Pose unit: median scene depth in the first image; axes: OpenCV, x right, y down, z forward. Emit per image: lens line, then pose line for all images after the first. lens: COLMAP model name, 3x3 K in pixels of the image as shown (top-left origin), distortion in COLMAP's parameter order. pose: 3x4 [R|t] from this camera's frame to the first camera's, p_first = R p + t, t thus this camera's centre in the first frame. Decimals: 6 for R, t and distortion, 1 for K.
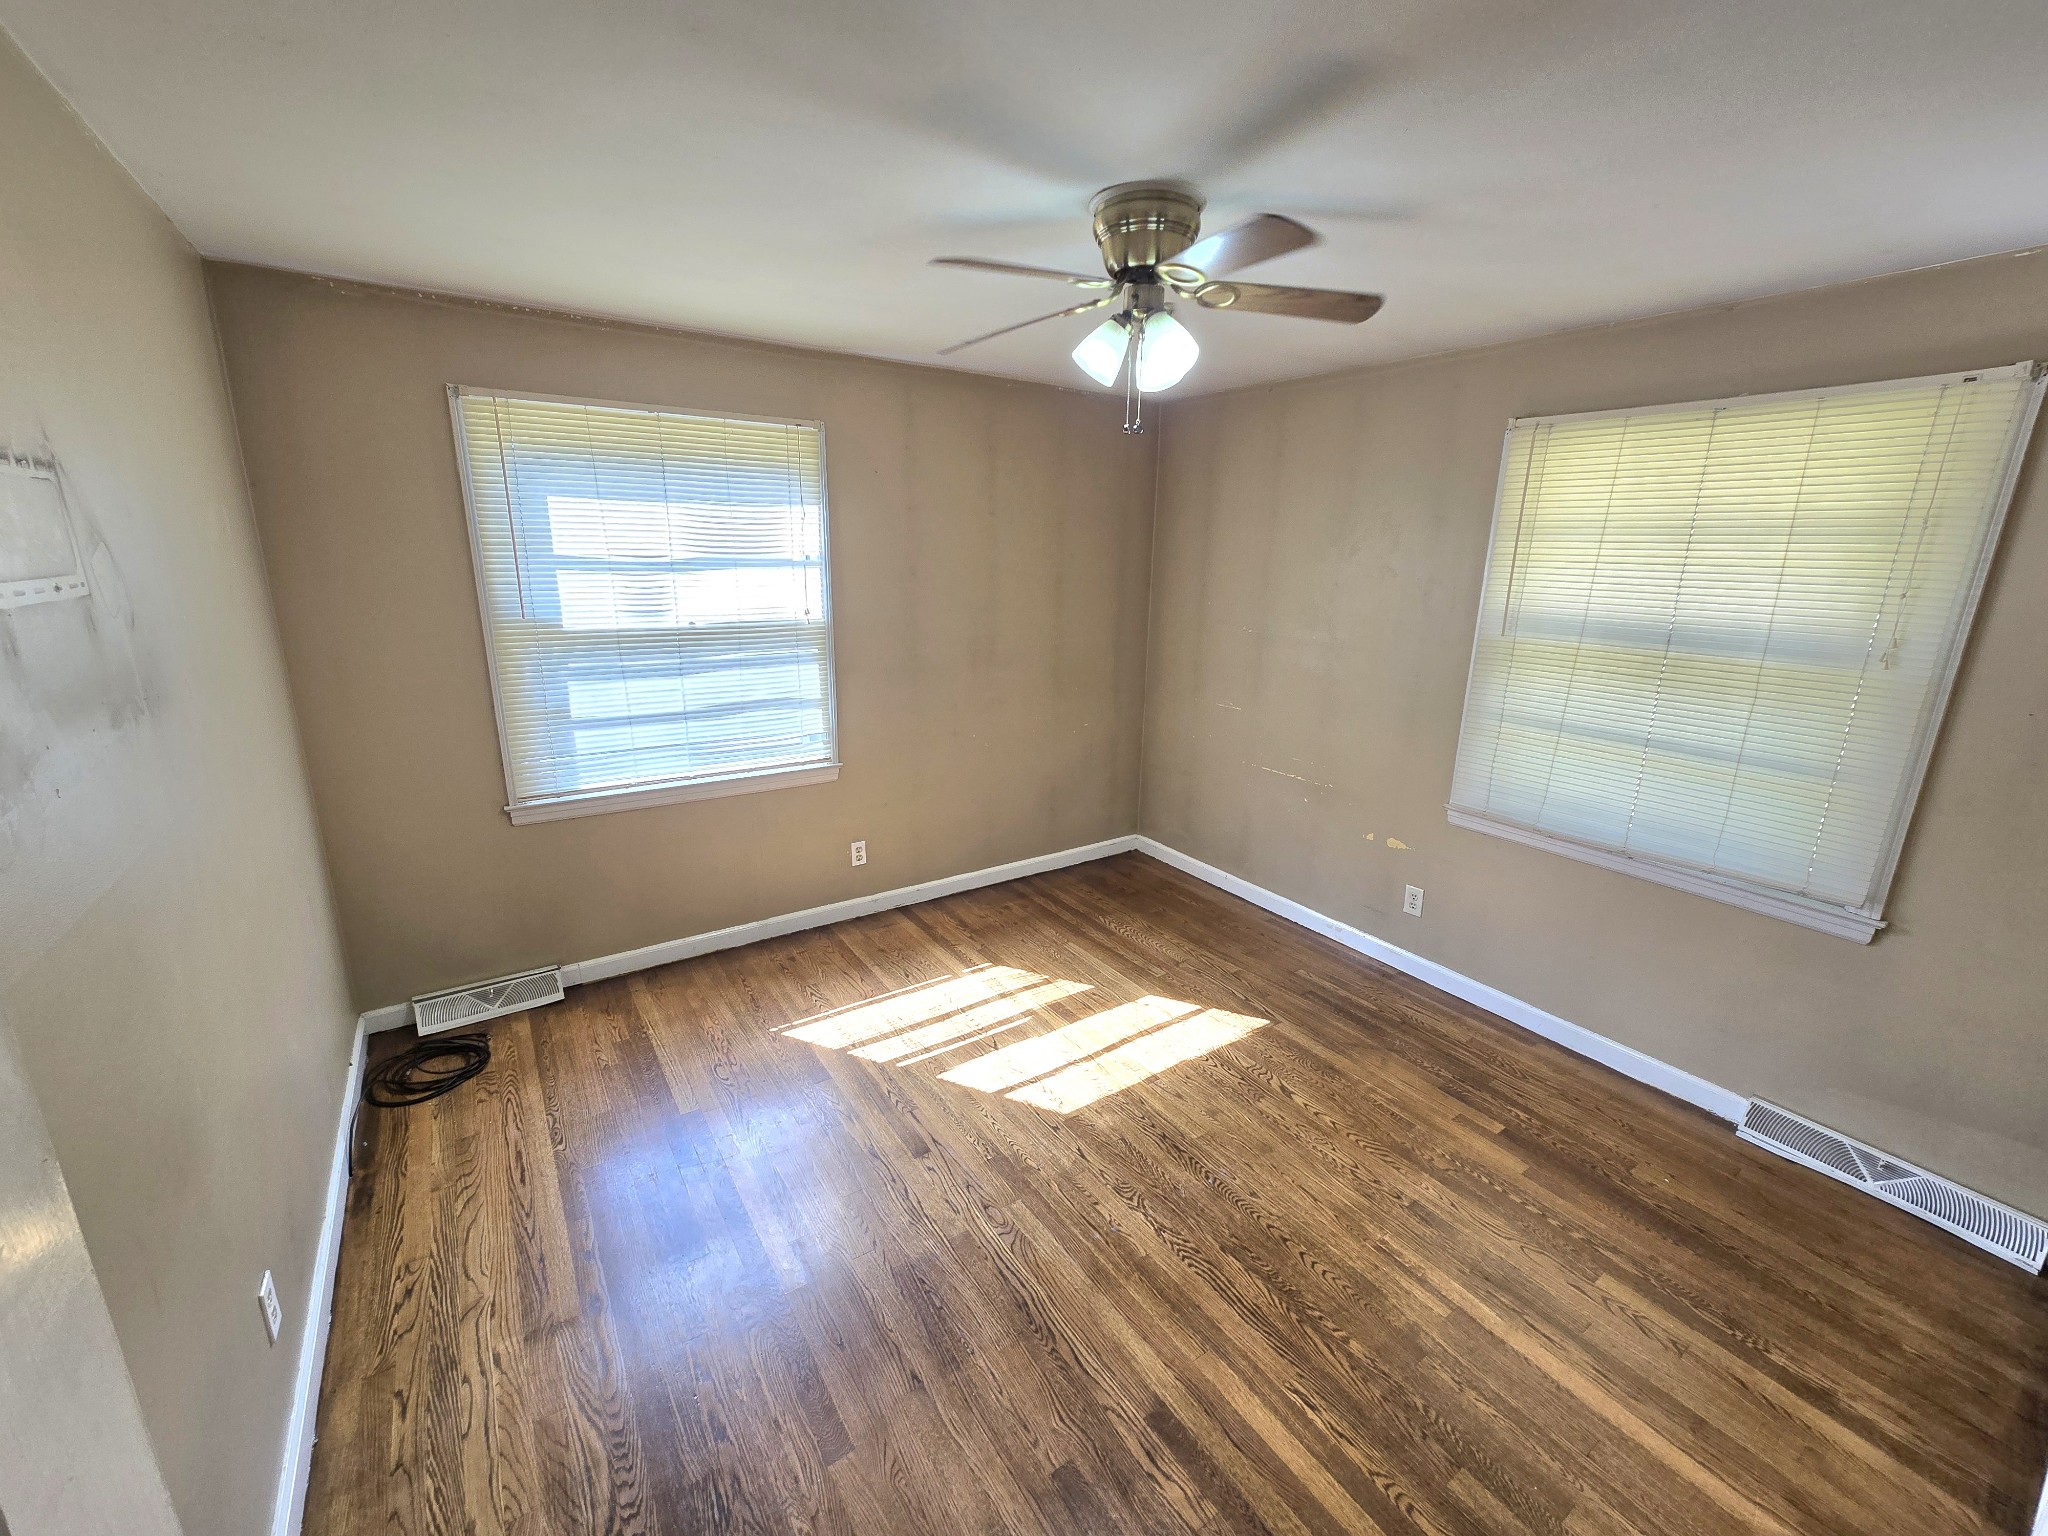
lens RADIAL K [[834.8, 0, 1025.6], [0, 834.8, 762.3], [0, 0, 1]] dist [-0.007056, 0.000556]
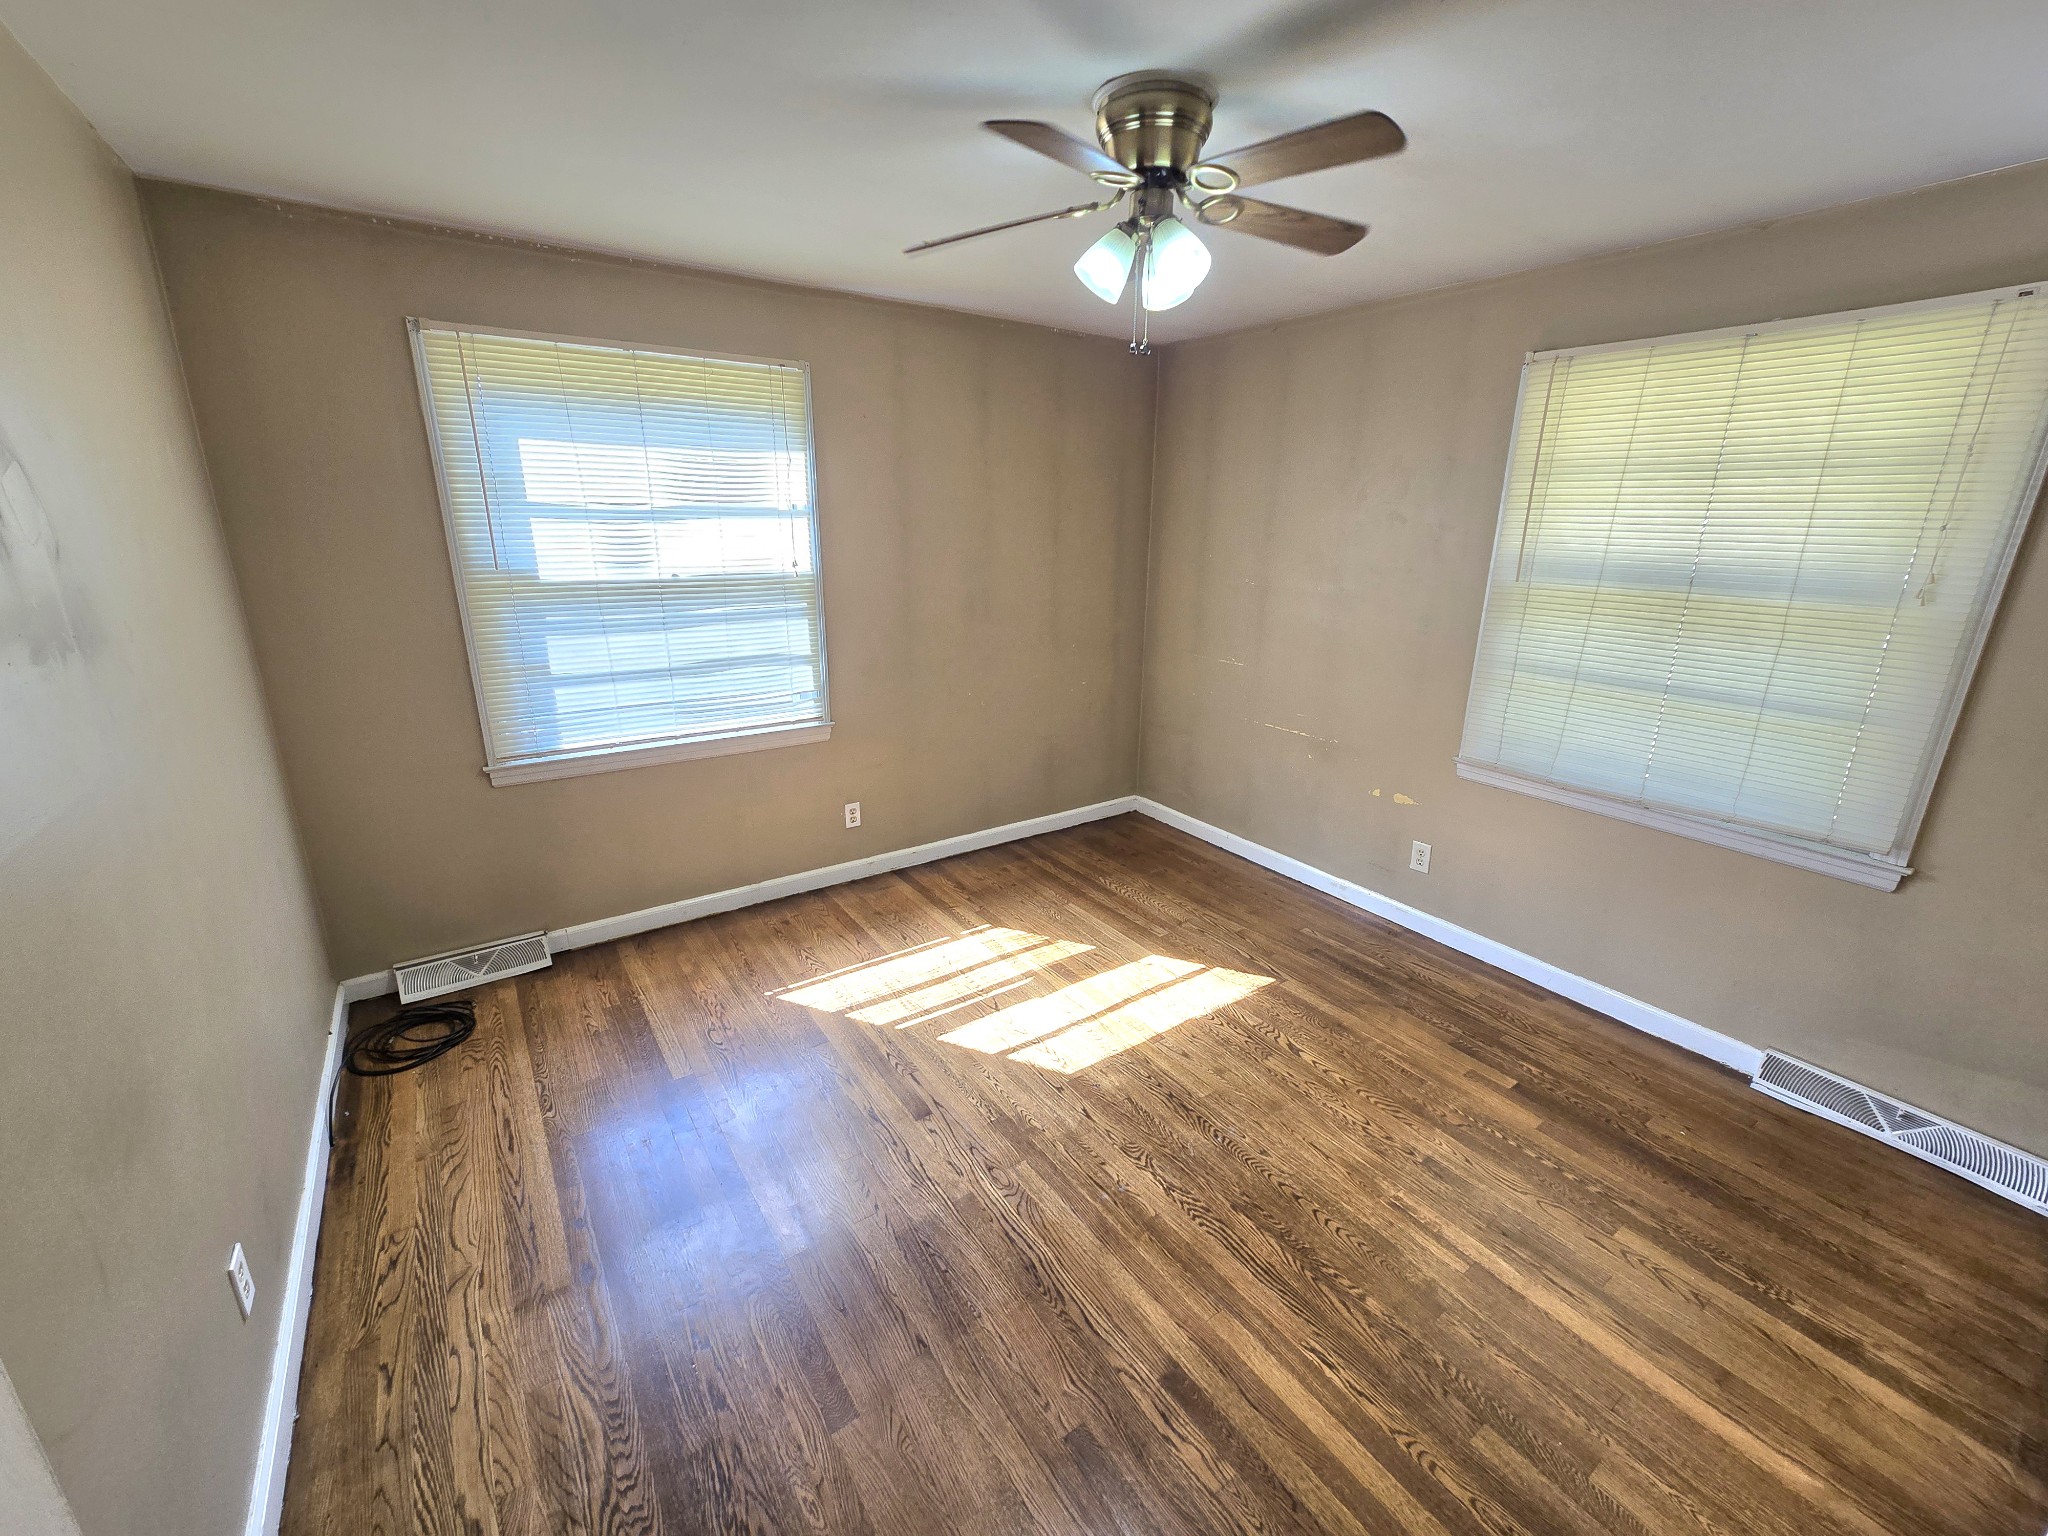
lens RADIAL K [[834.8, 0, 1025.4], [0, 834.8, 763.4], [0, 0, 1]] dist [-0.007056, 0.000556]
pose [[0.999918, -0.009230, 0.008868, -0.010286], [0.008908, 0.999323, 0.035702, 0.025083], [-0.009192, -0.035620, 0.999323, 0.041716]]
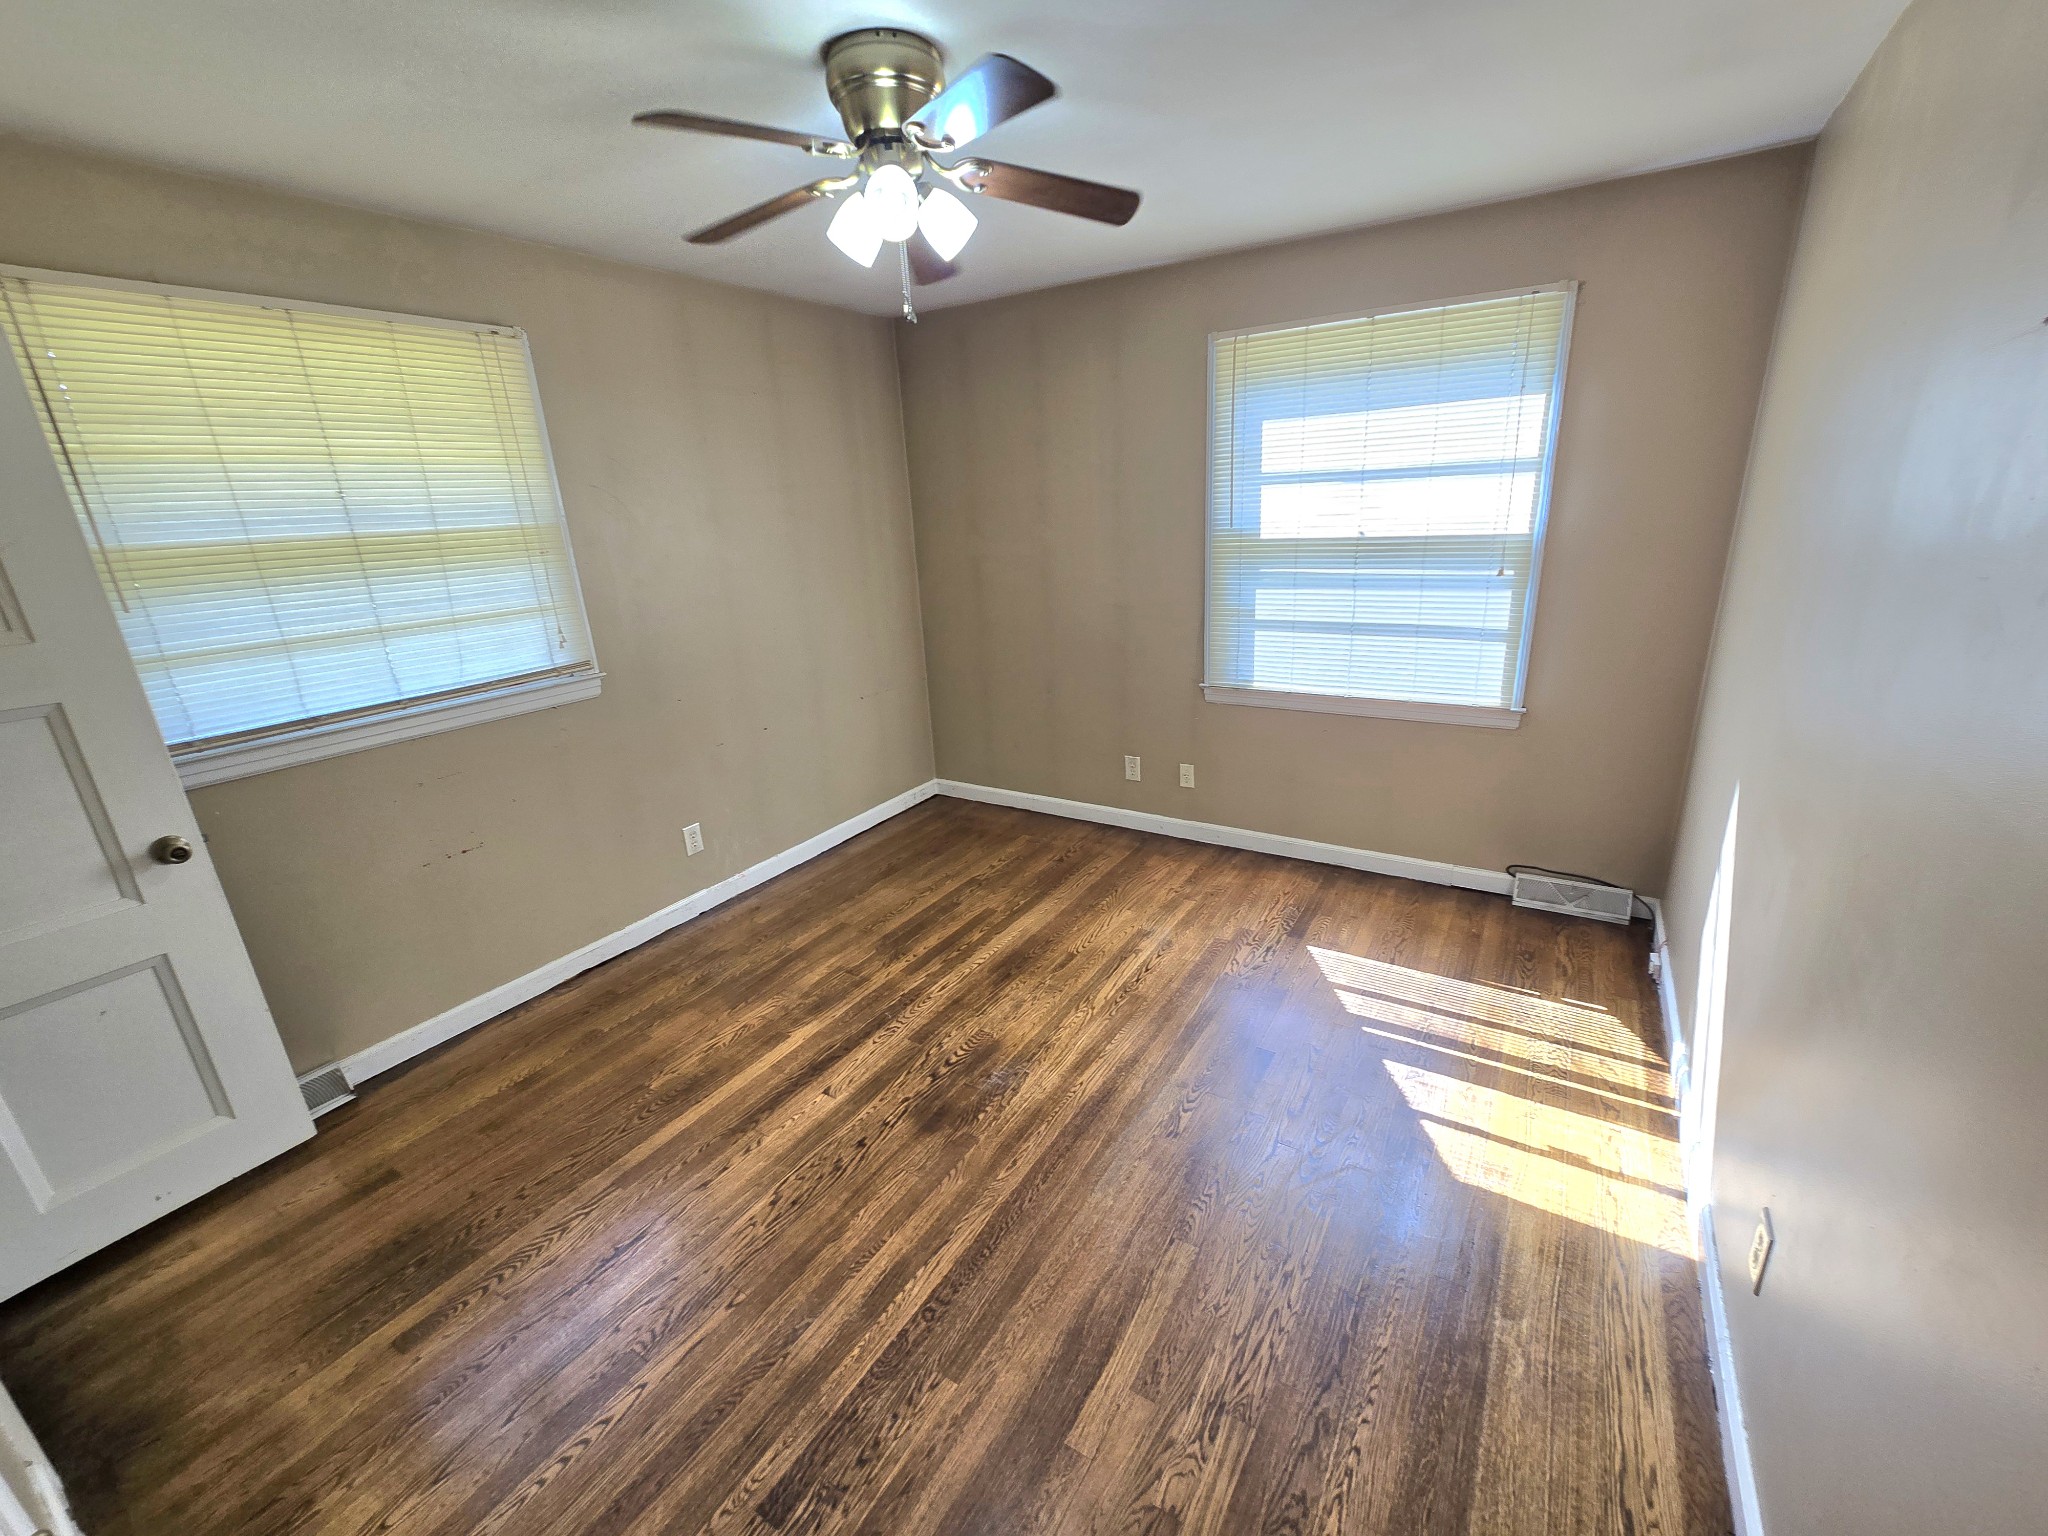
lens RADIAL K [[834.8, 0, 1028.8], [0, 834.8, 769.6], [0, 0, 1]] dist [-0.007056, 0.000556]
pose [[0.401221, 0.246152, -0.882287, 0.511681], [-0.188687, 0.964768, 0.183357, -0.005840], [0.896336, 0.092910, 0.433531, 0.313355]]
